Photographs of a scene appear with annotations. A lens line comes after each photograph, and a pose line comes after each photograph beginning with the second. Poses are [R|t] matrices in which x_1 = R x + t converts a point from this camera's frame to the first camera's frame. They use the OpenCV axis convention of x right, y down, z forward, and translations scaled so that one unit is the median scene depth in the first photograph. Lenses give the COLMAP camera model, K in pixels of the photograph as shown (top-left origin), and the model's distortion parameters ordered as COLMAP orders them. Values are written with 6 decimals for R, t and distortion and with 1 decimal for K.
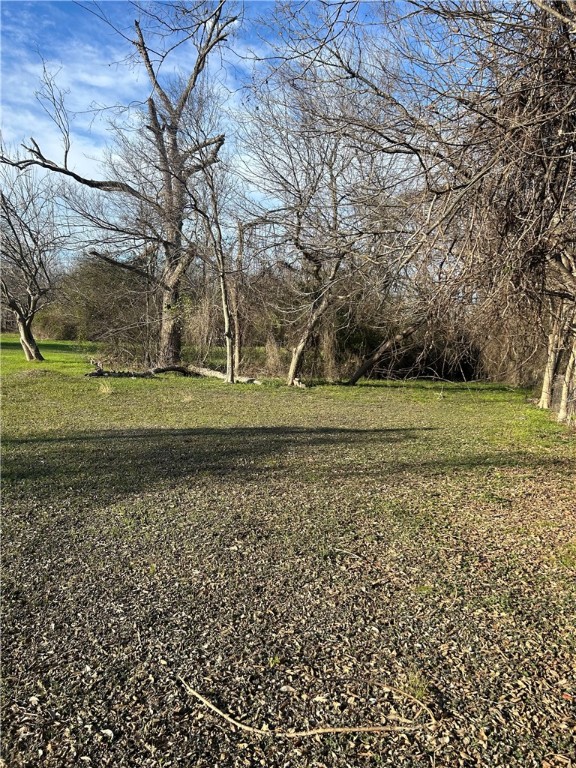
lens RADIAL K [[576.9, 0, 288.0], [0, 576.9, 384.0], [0, 0, 1]] dist [0.046137, -0.042523]
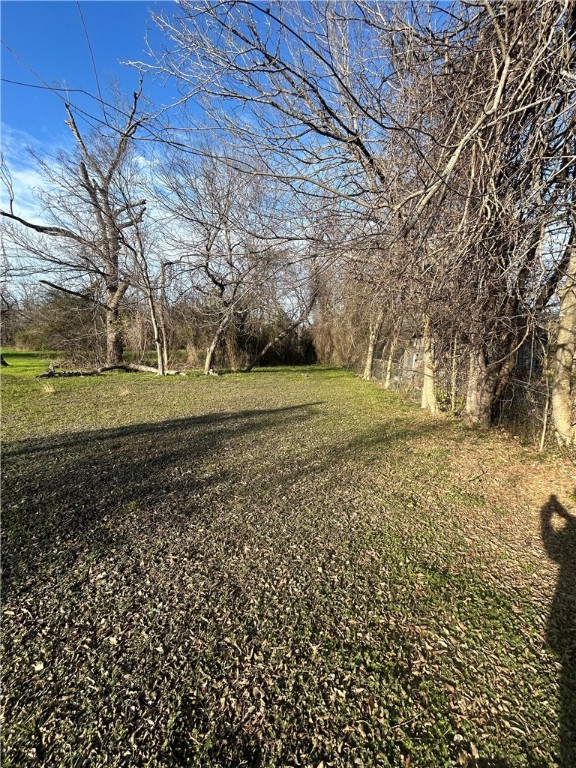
lens RADIAL K [[311.8, 0, 286.0], [0, 311.8, 380.2], [0, 0, 1]] dist [-0.000753, -0.000013]
pose [[0.961211, -0.064689, 0.268122, -0.025313], [0.054155, 0.997449, 0.046504, -0.015289], [-0.270446, -0.030180, 0.962262, 0.325379]]
